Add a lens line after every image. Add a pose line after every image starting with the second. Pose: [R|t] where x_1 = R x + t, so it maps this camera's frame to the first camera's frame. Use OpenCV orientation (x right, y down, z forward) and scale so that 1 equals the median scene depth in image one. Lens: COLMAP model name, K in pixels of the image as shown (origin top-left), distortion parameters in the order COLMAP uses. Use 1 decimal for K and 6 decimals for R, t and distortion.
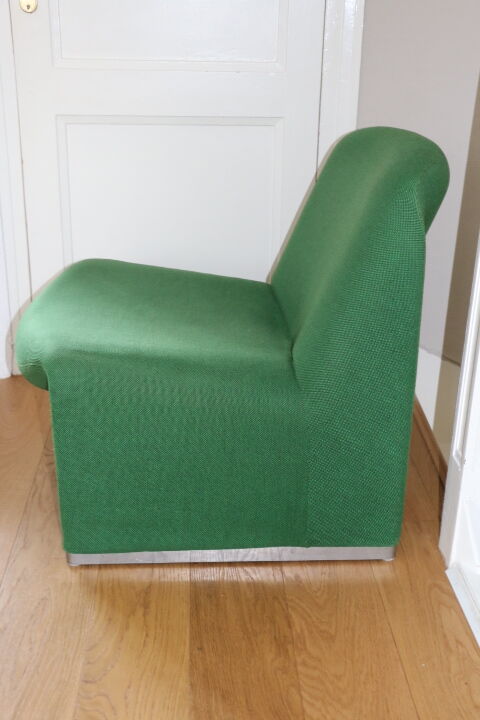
lens RADIAL K [[976.0, 0, 242.9], [0, 976.0, 365.5], [0, 0, 1]] dist [0.138552, 0.000000]
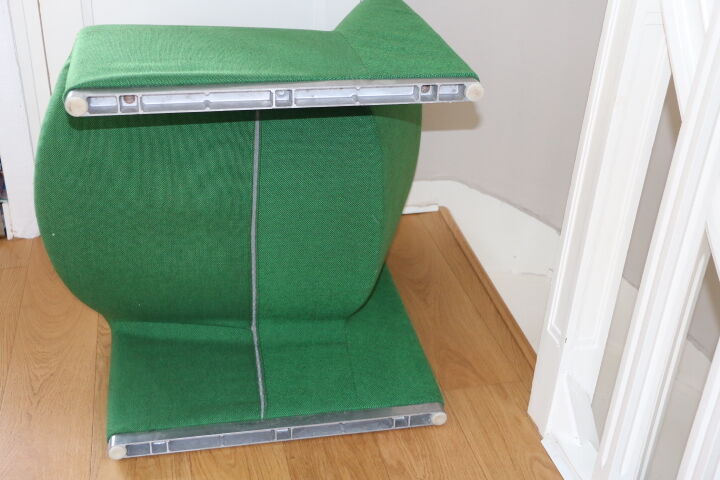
lens RADIAL K [[907.2, 0, 364.2], [0, 907.2, 241.0], [0, 0, 1]] dist [0.036860, 0.000000]
pose [[0.984570, -0.062053, 0.163619, -0.124164], [0.042671, 0.991926, 0.119423, -0.125718], [-0.169709, -0.110599, 0.979268, 0.156346]]
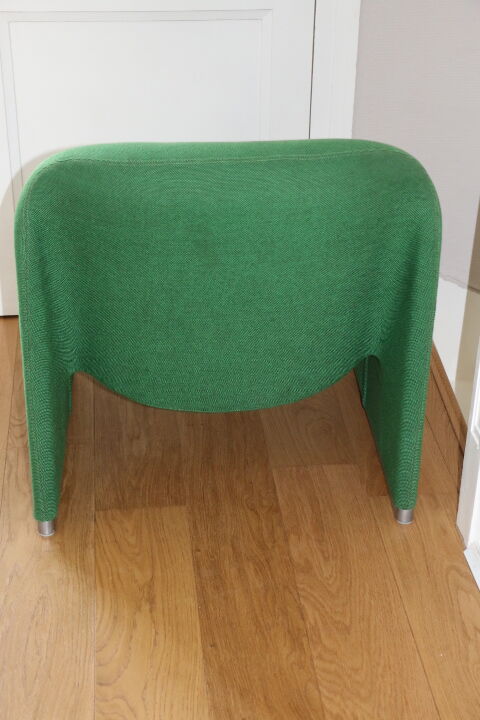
lens RADIAL K [[1379.4, 0, 237.5], [0, 1379.4, 352.5], [0, 0, 1]] dist [0.349794, 0.000000]
pose [[0.999006, -0.028517, 0.034253, -0.056518], [0.024519, 0.993411, 0.111951, -0.150051], [-0.037220, -0.111000, 0.993123, -0.331812]]
